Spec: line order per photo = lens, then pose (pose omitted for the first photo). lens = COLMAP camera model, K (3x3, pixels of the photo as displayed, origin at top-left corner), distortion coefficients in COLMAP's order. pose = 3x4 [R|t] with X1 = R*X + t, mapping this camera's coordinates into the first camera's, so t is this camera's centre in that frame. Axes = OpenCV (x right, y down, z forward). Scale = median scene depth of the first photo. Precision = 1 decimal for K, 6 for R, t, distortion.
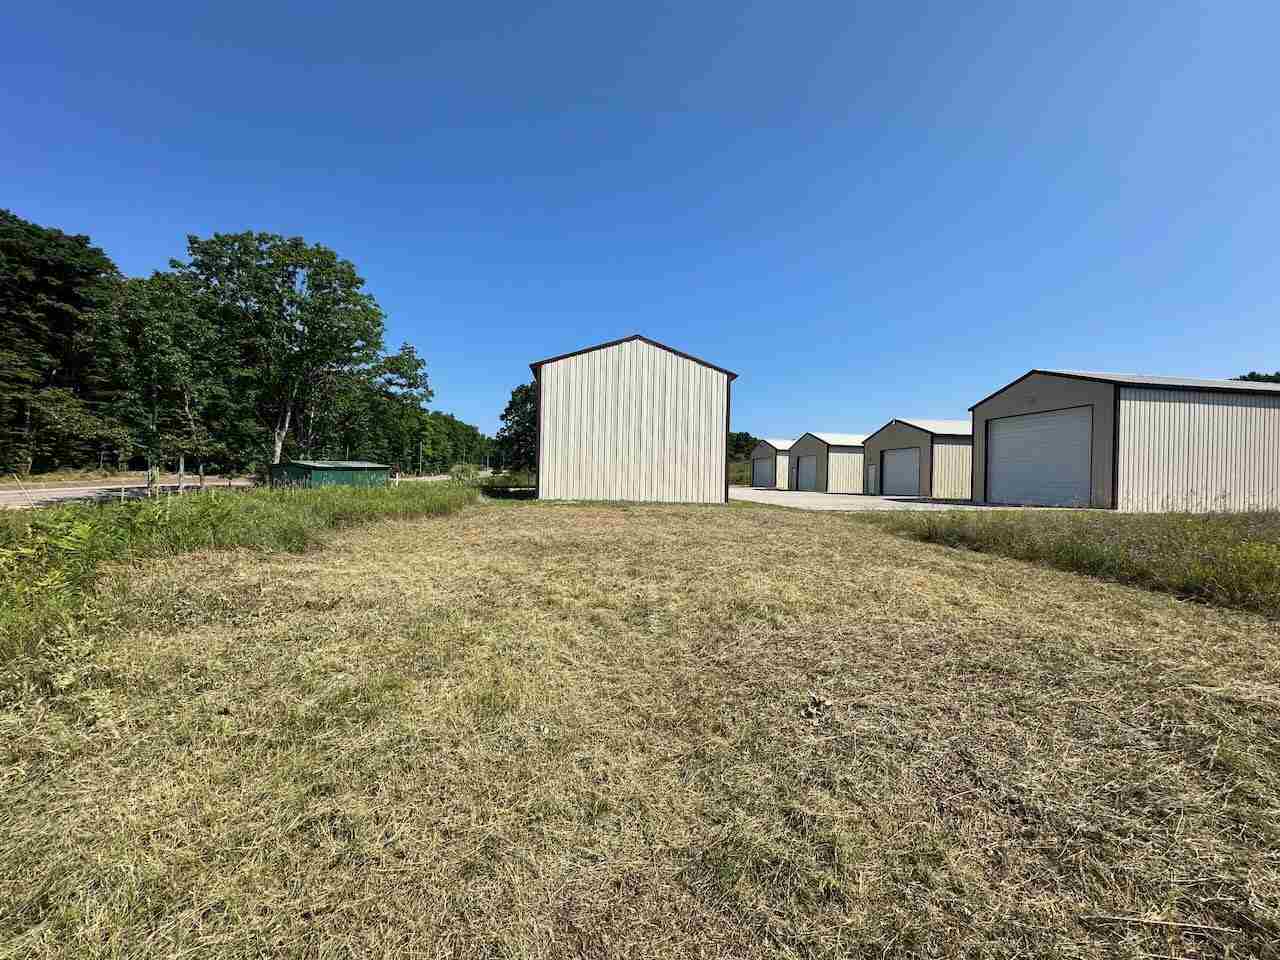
lens RADIAL K [[510.6, 0, 638.9], [0, 510.6, 480.4], [0, 0, 1]] dist [-0.005373, 0.001340]
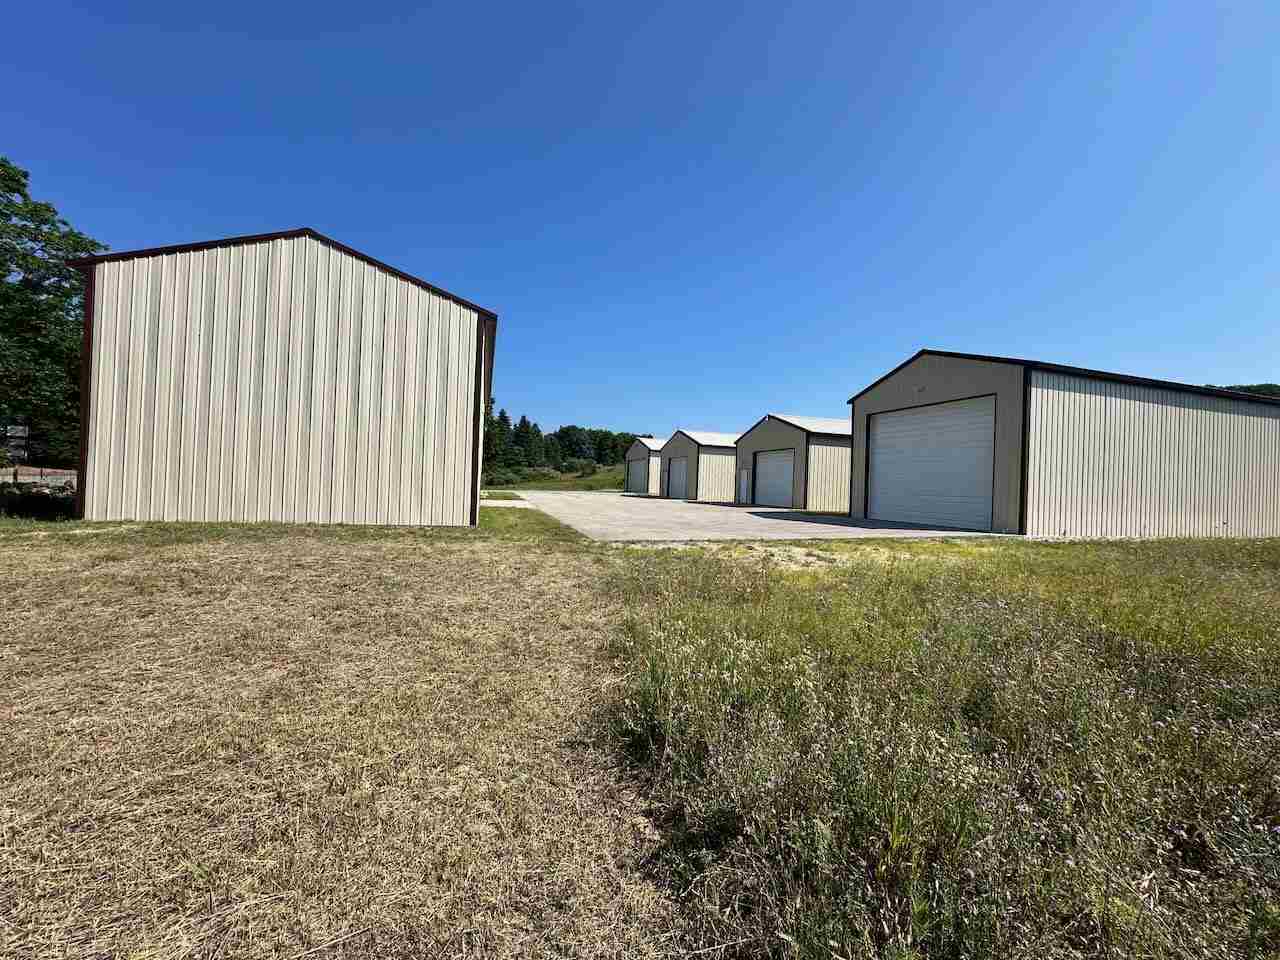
lens RADIAL K [[510.6, 0, 638.2], [0, 510.6, 480.2], [0, 0, 1]] dist [-0.005373, 0.001340]
pose [[0.984923, 0.016454, 0.172209, 0.245253], [-0.015693, 0.999860, -0.005775, -0.008499], [-0.172280, 0.002985, 0.985044, 0.352008]]
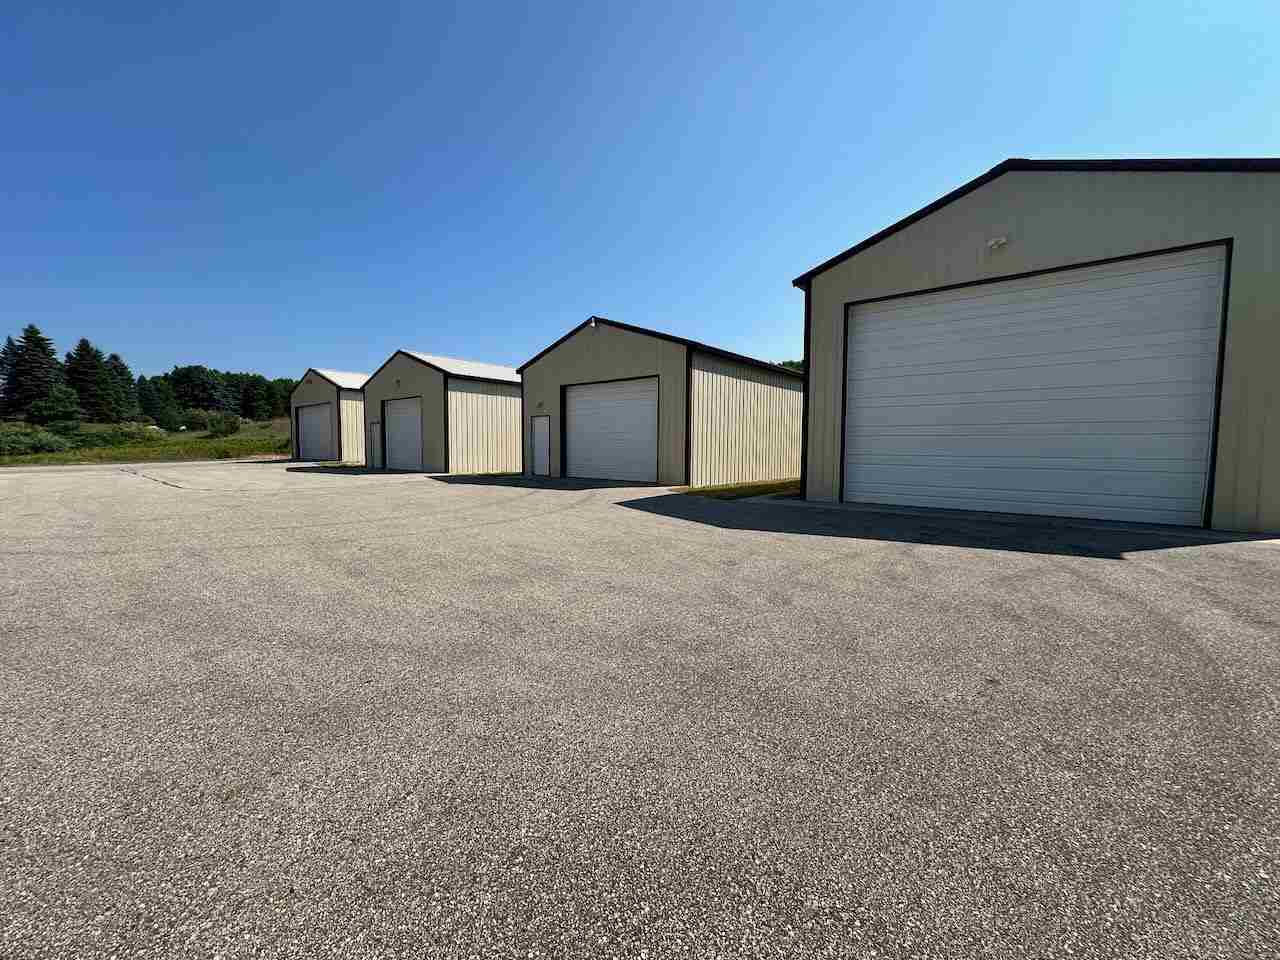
lens RADIAL K [[510.6, 0, 639.9], [0, 510.6, 480.2], [0, 0, 1]] dist [-0.005373, 0.001340]
pose [[0.733813, -0.061927, 0.676523, 0.339383], [0.010961, 0.996786, 0.079354, -0.013559], [-0.679263, -0.050816, 0.732134, 1.012745]]
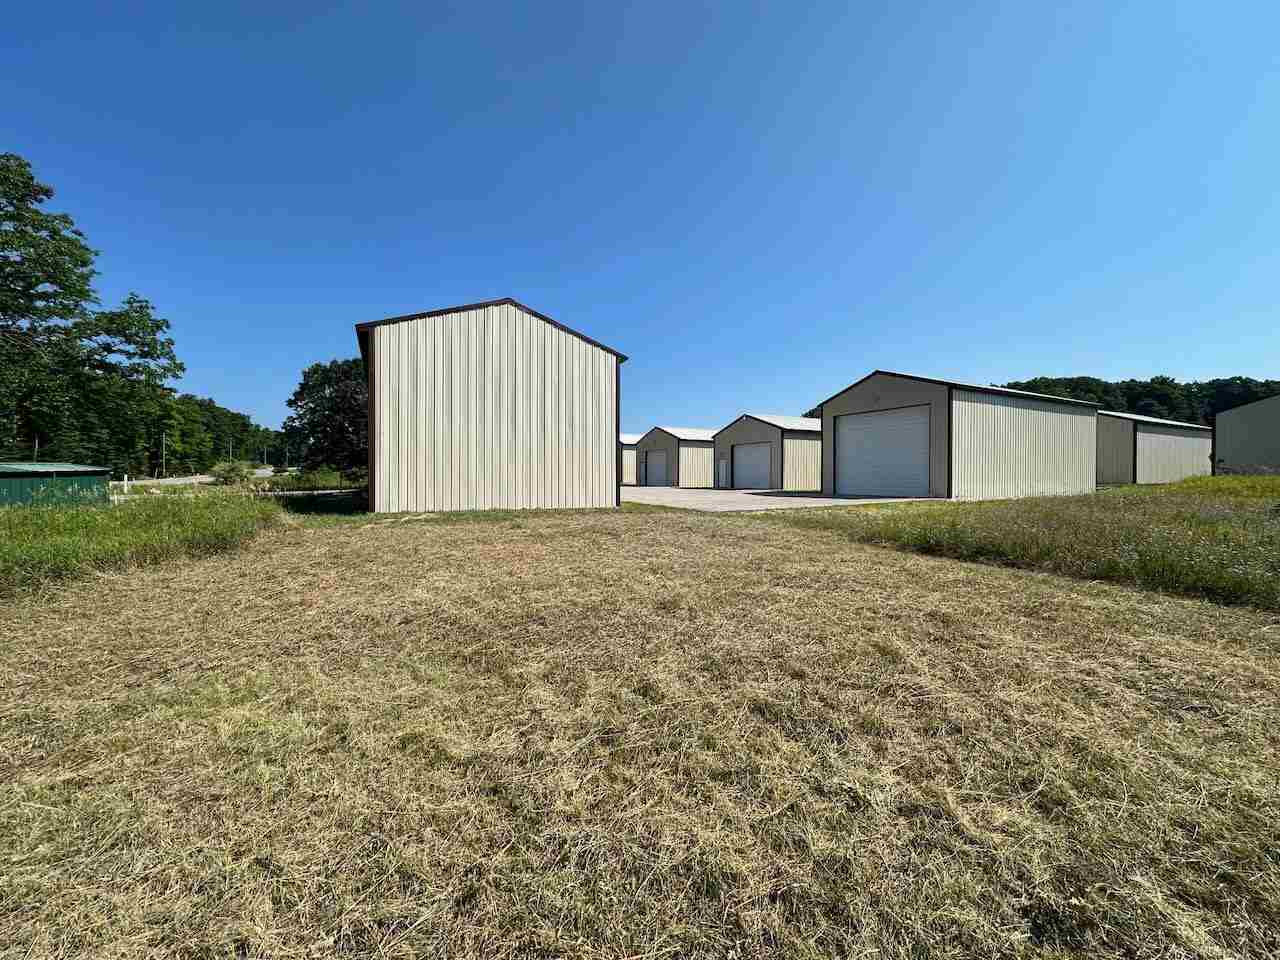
lens RADIAL K [[510.6, 0, 640.1], [0, 510.6, 480.3], [0, 0, 1]] dist [-0.005373, 0.001340]
pose [[0.939852, -0.022892, 0.340815, -0.079807], [0.018921, 0.999709, 0.014970, -0.011515], [-0.341058, -0.007621, 0.940011, 0.173849]]
